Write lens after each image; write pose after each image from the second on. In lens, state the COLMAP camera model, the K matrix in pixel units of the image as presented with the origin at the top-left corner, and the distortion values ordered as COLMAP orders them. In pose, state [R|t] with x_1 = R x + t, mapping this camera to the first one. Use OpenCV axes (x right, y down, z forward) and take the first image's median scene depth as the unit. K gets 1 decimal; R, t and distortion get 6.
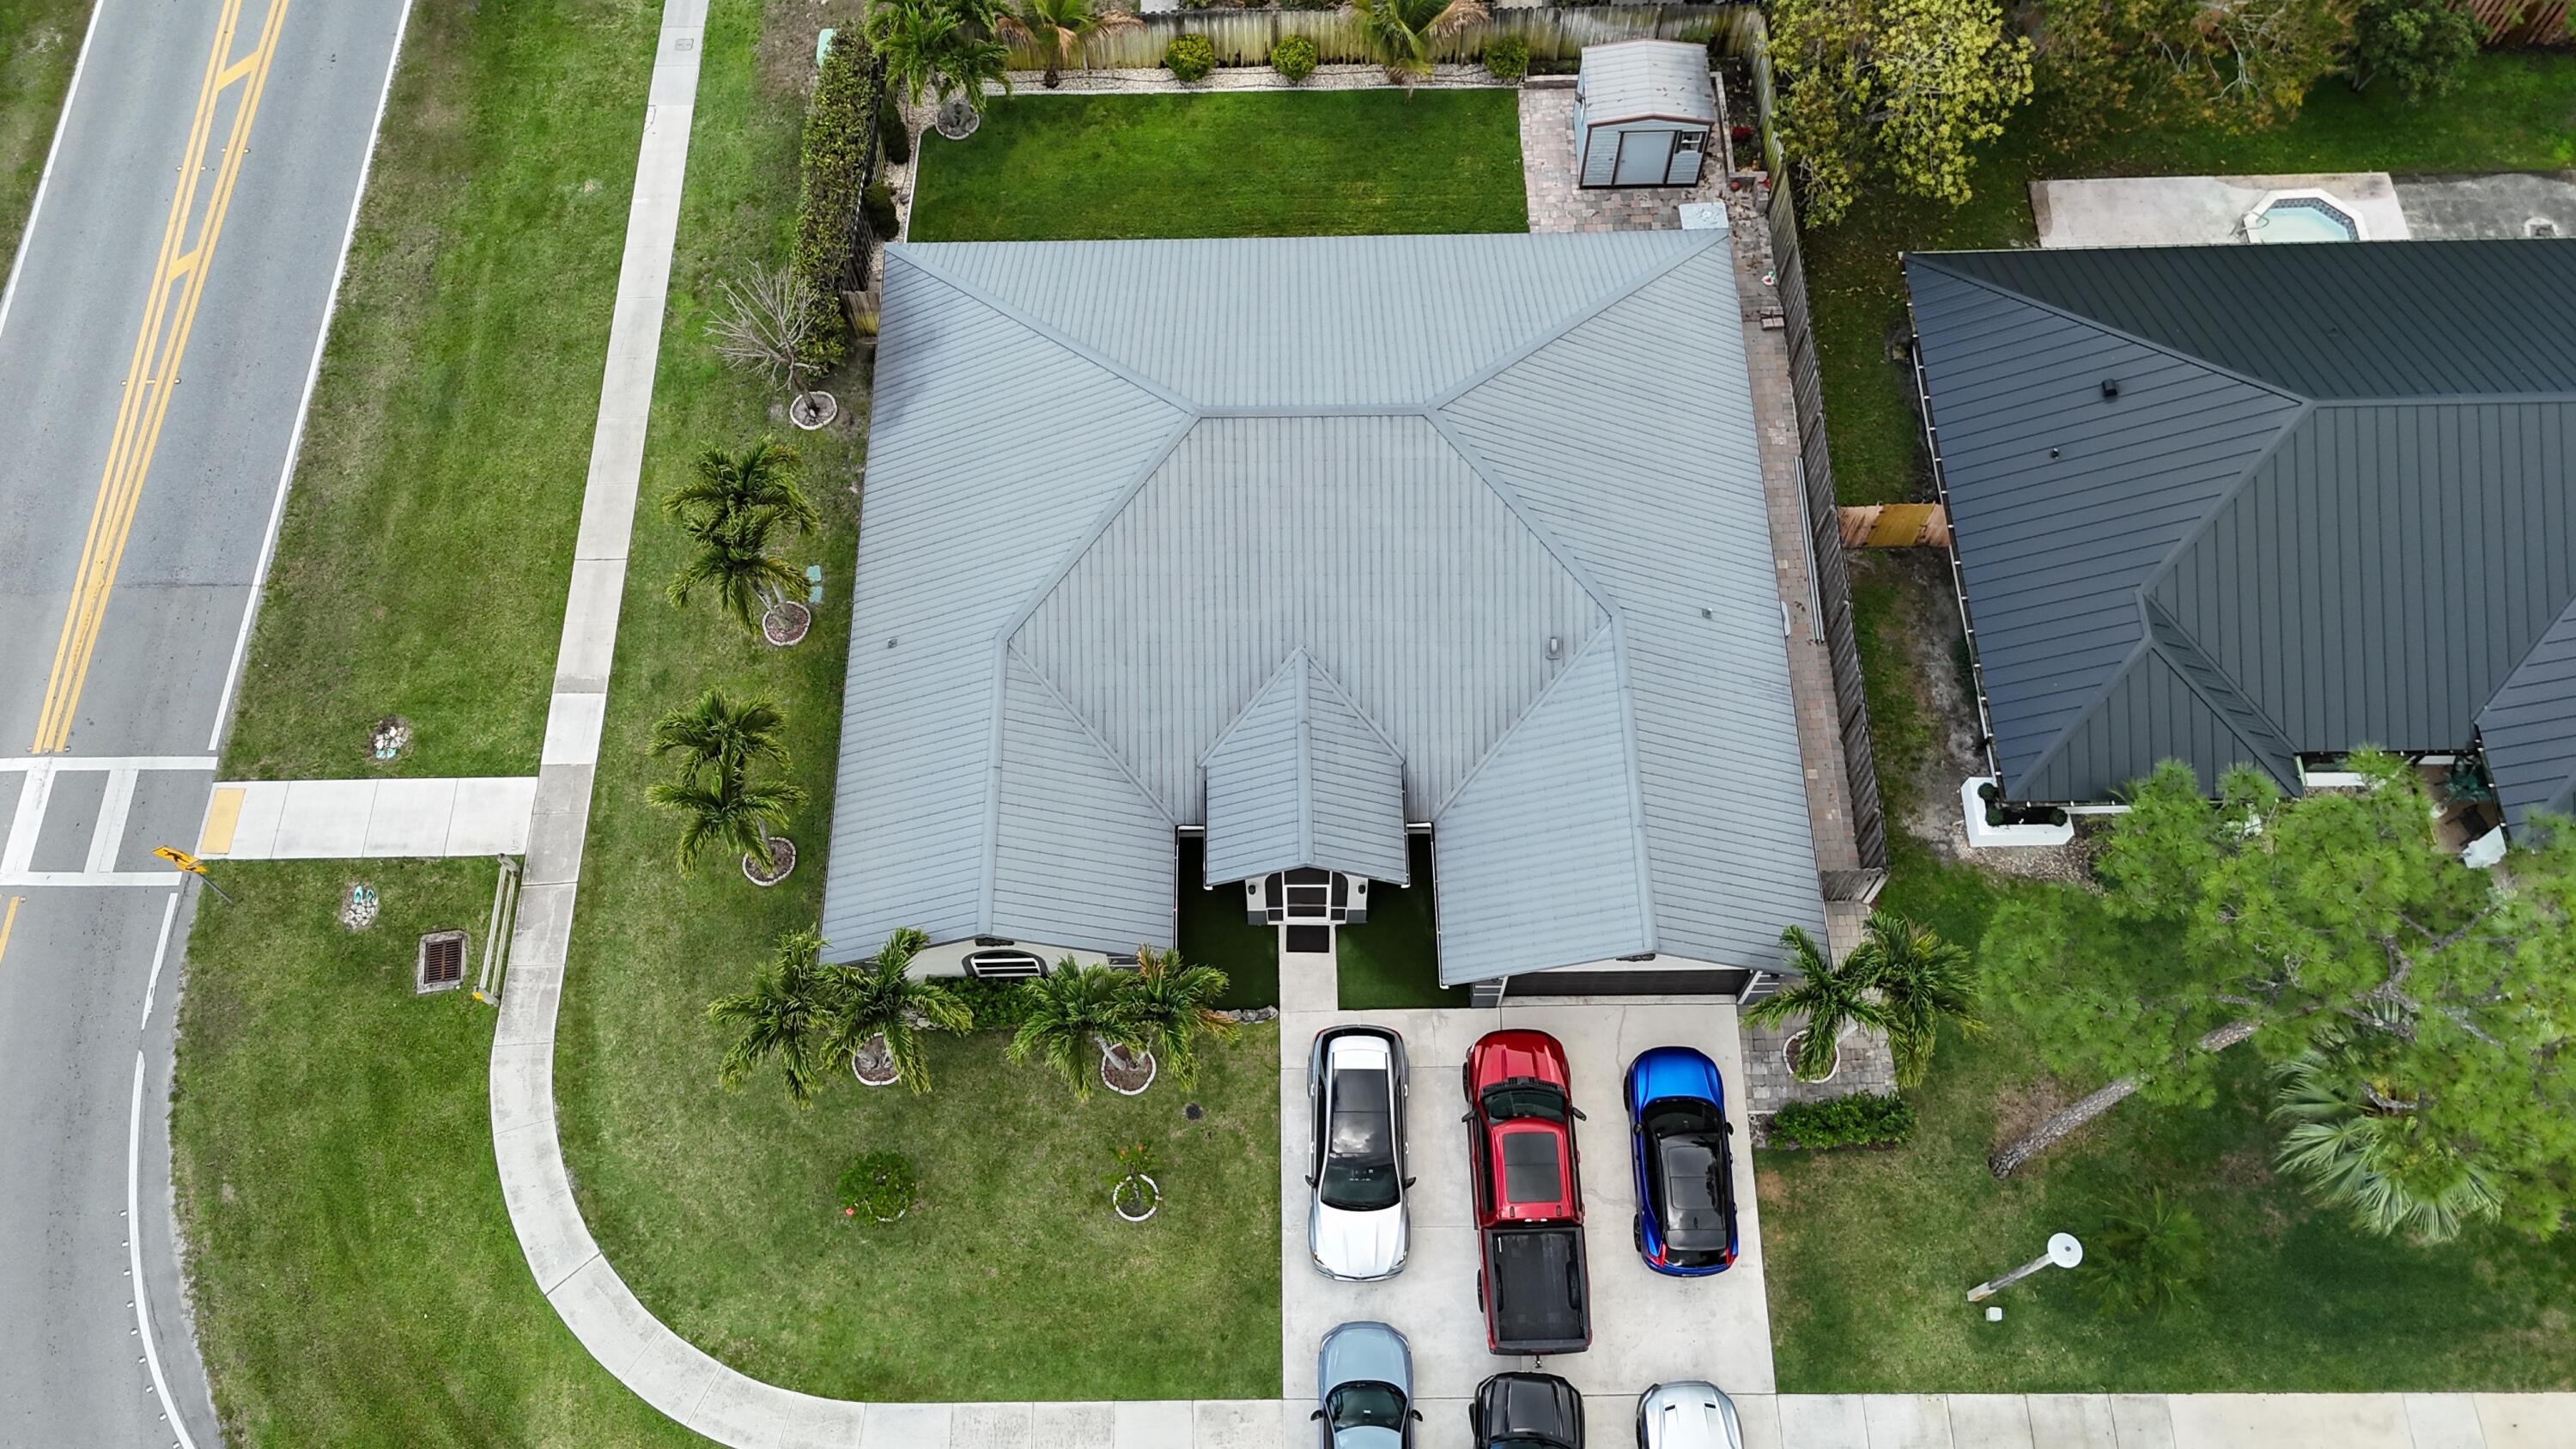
lens RADIAL K [[1914.3, 0, 1288.0], [0, 1914.3, 724.5], [0, 0, 1]] dist [0.035872, 0.003083]
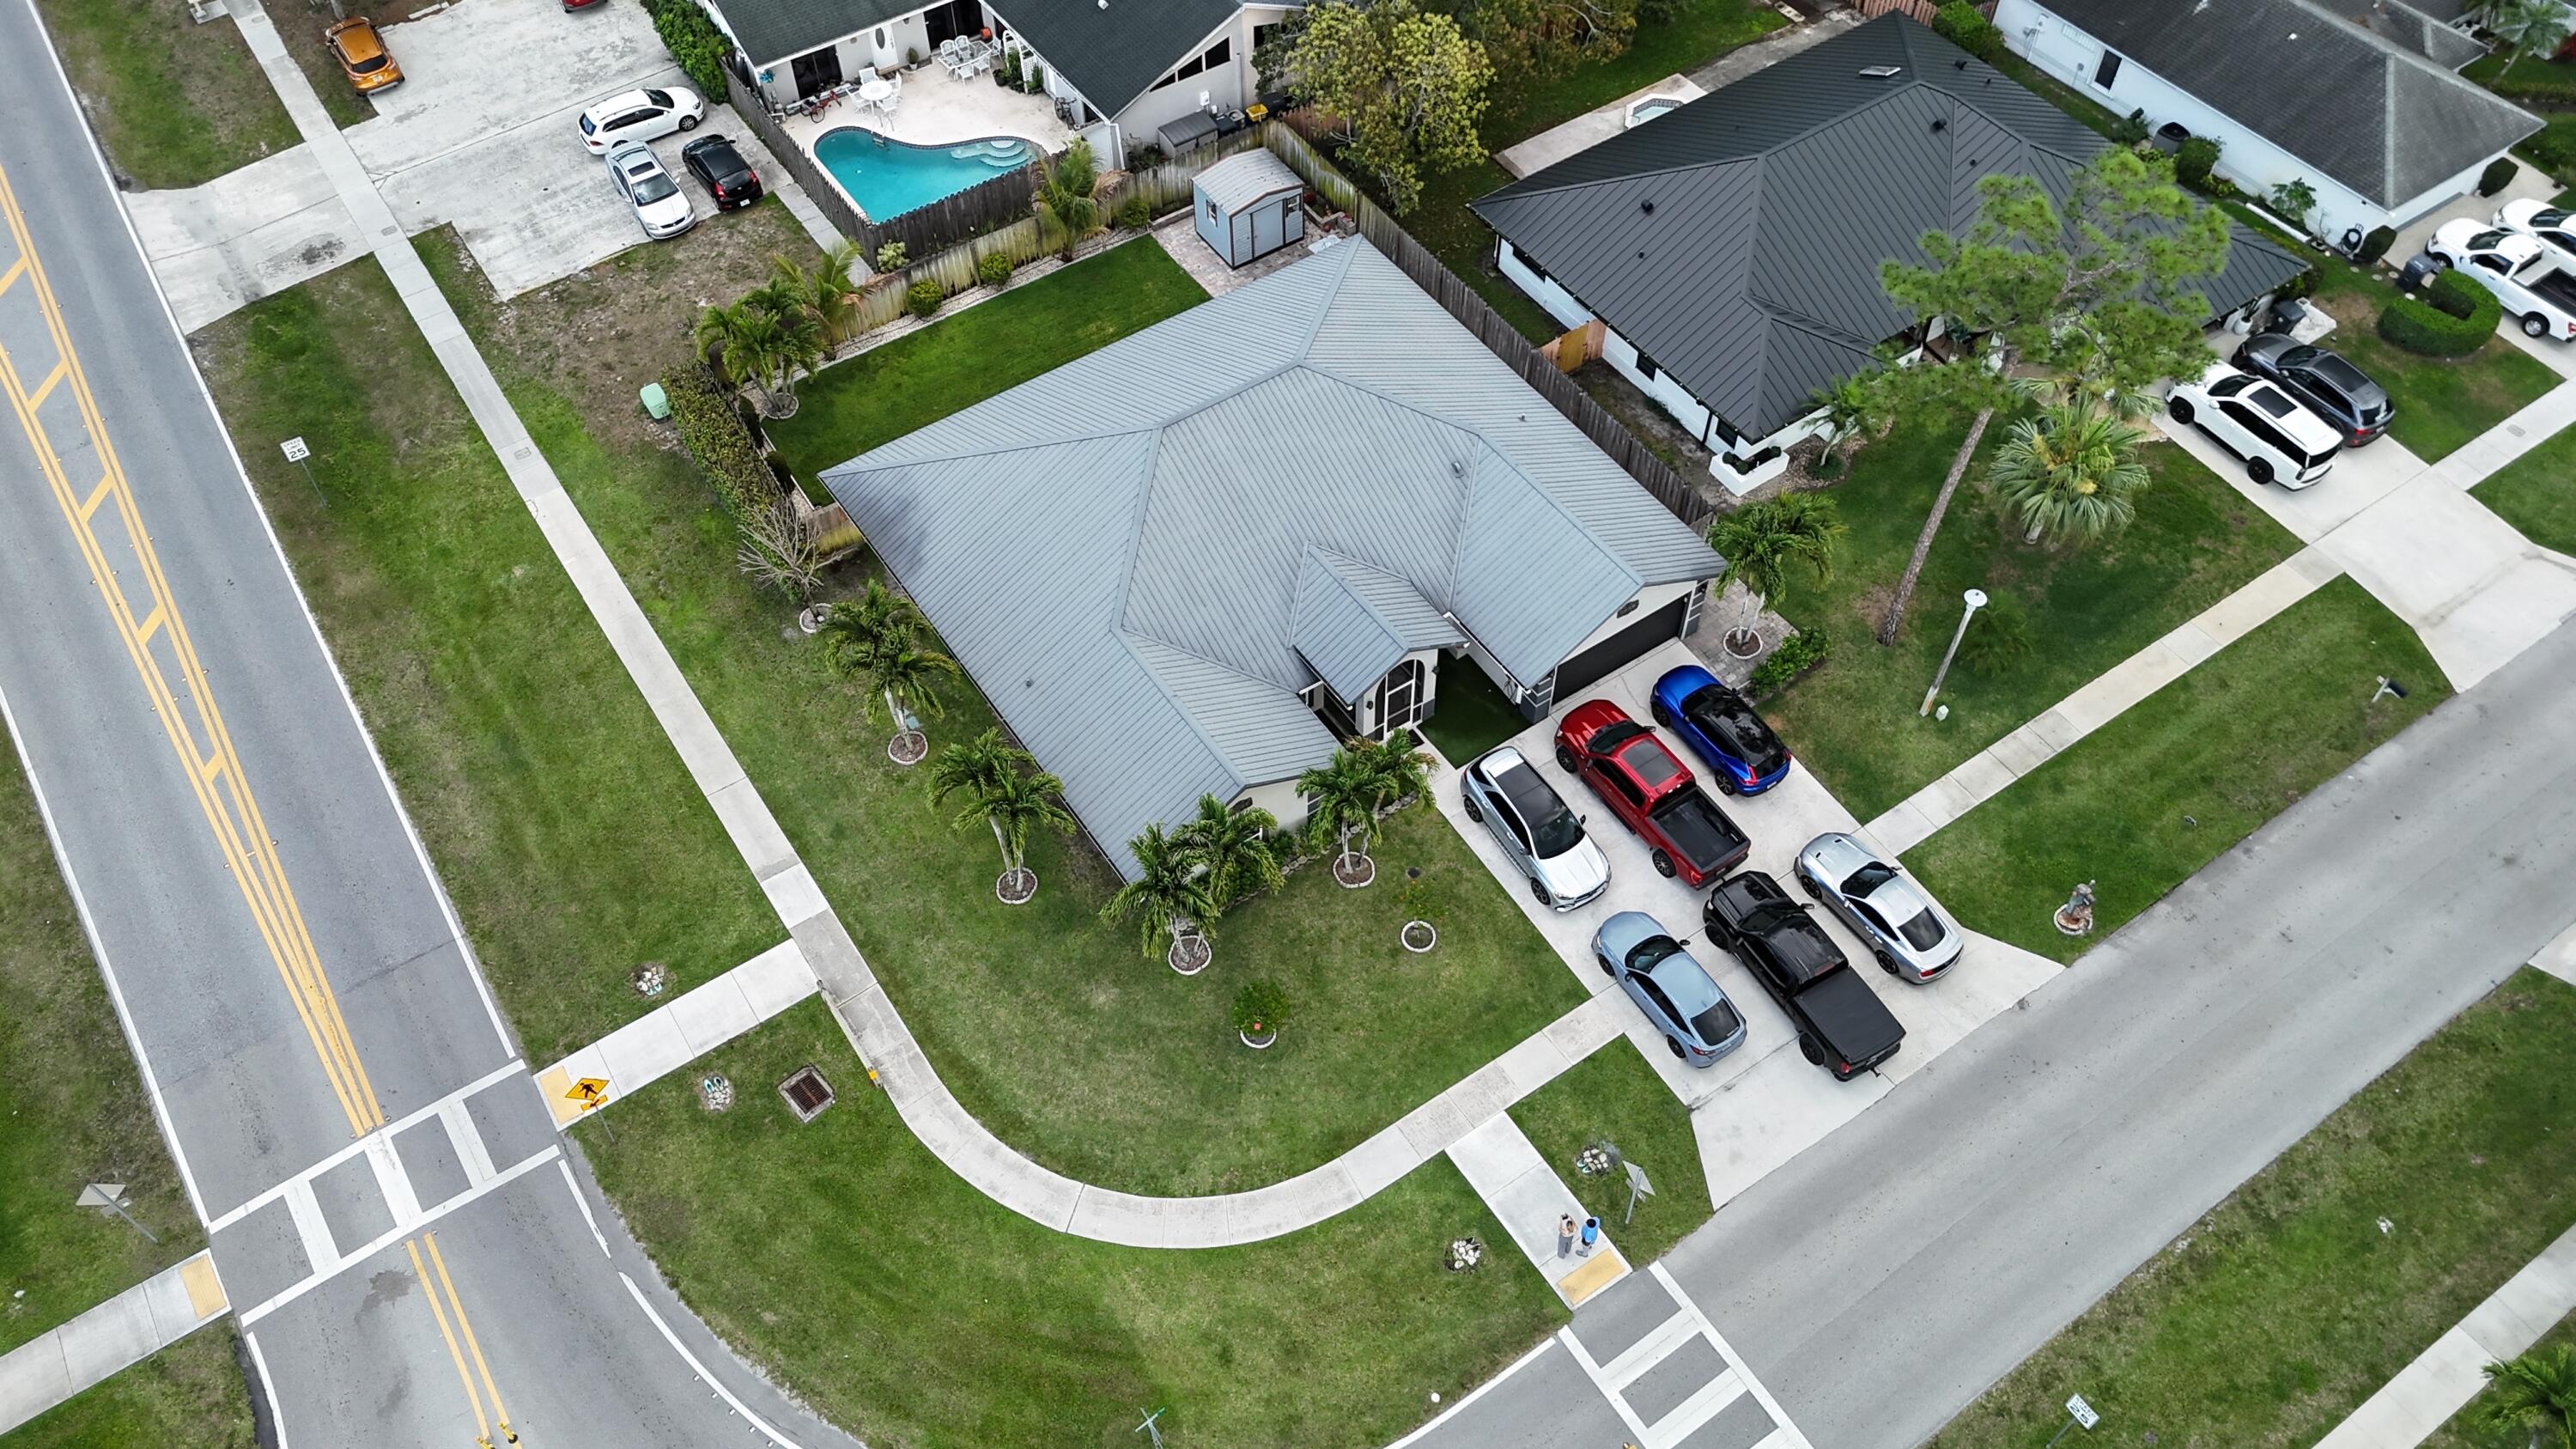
lens RADIAL K [[1830.9, 0, 1288.0], [0, 1830.9, 724.5], [0, 0, 1]] dist [0.044119, -0.004715]
pose [[0.837617, -0.438021, 0.326398, -0.449359], [0.495214, 0.861090, -0.115271, 0.198519], [-0.230566, 0.258190, 0.938178, -0.176296]]
